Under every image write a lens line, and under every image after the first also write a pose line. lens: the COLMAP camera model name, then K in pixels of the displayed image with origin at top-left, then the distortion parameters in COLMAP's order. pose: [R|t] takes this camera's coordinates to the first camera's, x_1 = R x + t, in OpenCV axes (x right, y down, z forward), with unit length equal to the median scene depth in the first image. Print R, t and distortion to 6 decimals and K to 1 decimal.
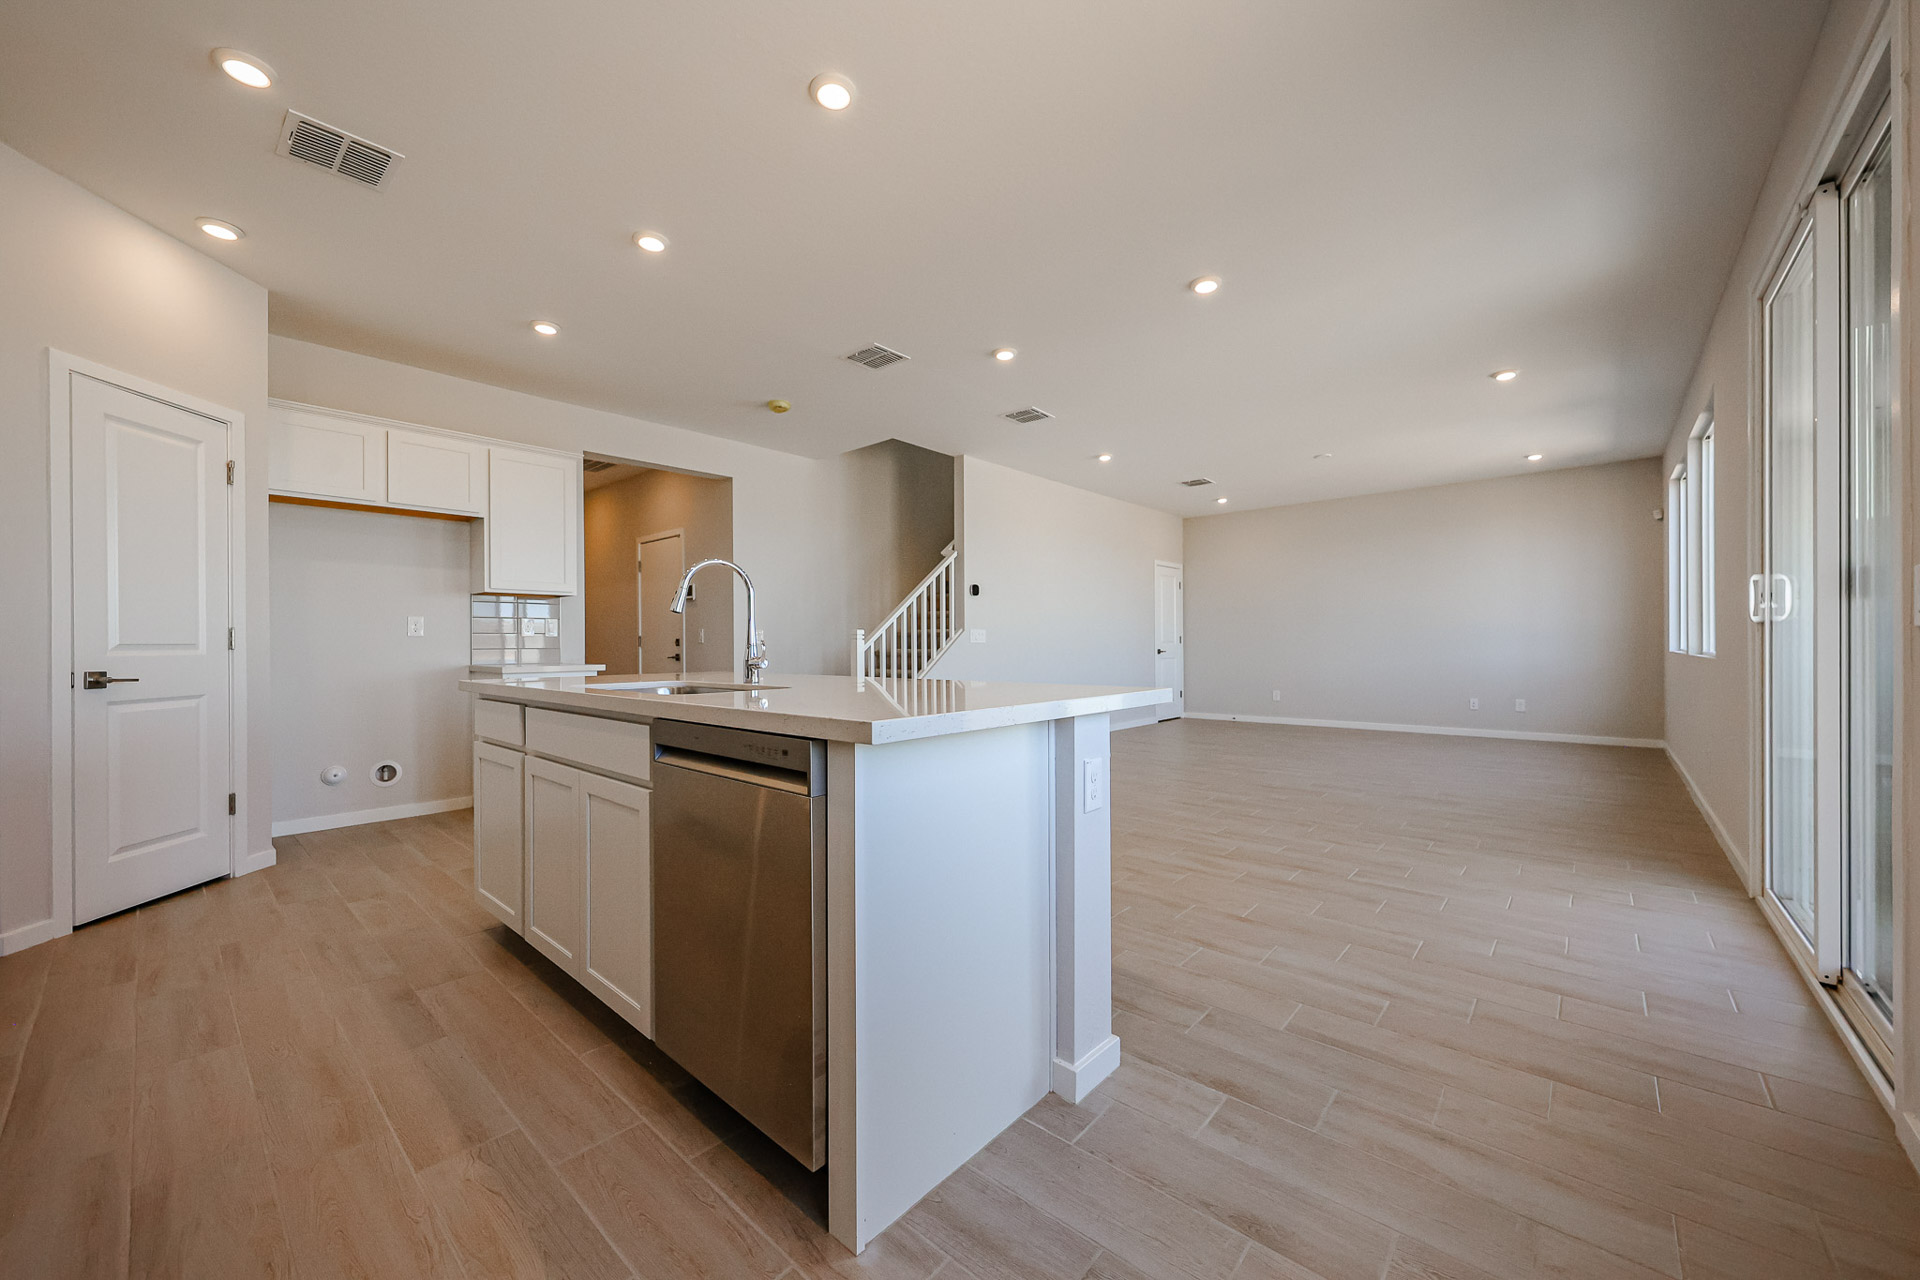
lens RADIAL K [[723.7, 0, 960.0], [0, 723.7, 640.0], [0, 0, 1]] dist [-0.002318, -0.000299]
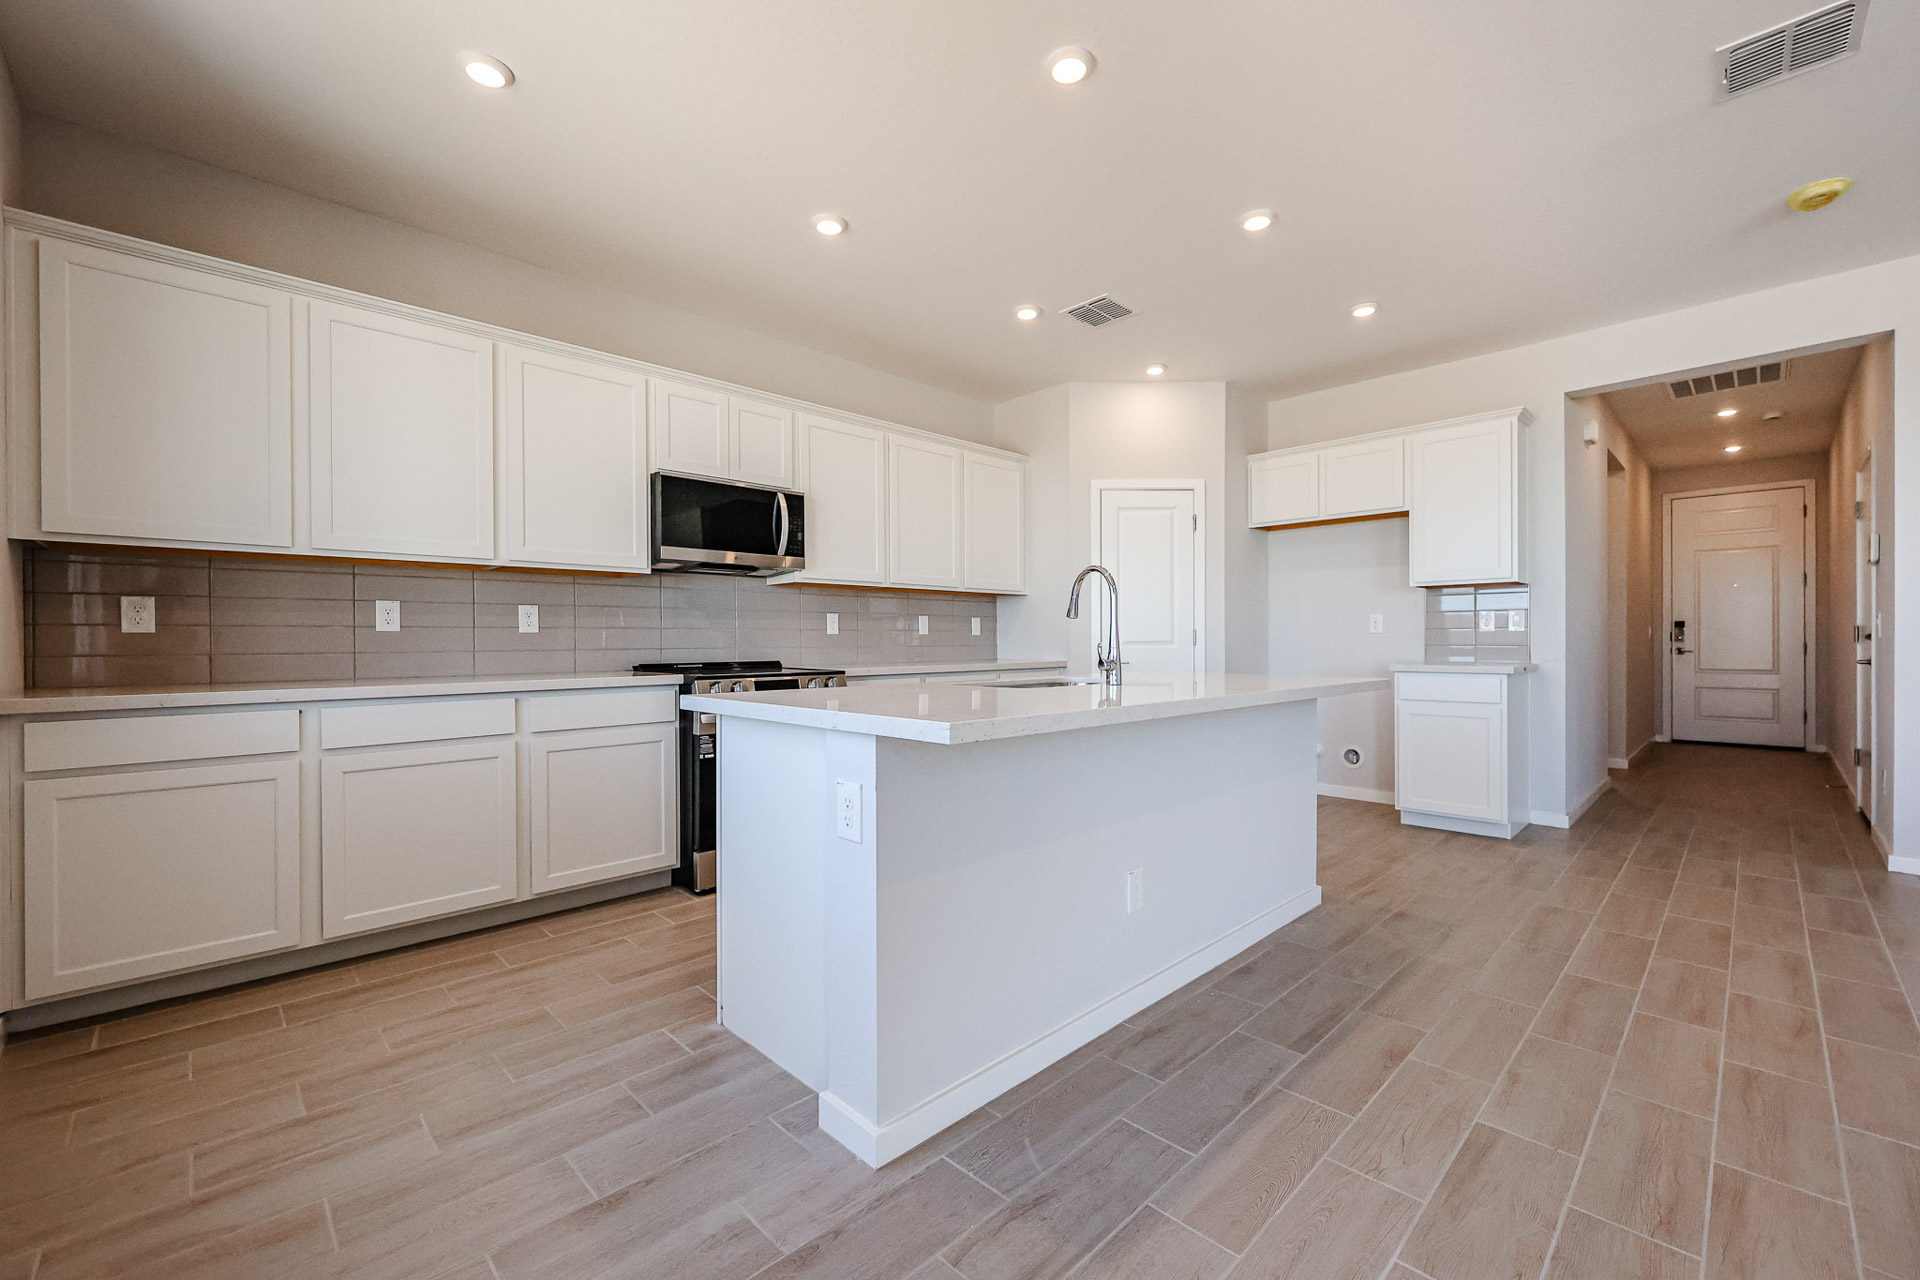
lens RADIAL K [[789.5, 0, 958.2], [0, 789.5, 645.5], [0, 0, 1]] dist [0.001548, 0.000100]
pose [[-0.085908, 0.009659, -0.996256, 1.157512], [0.012005, 0.999890, 0.008659, -0.011013], [0.996231, -0.011216, -0.086015, 1.241778]]
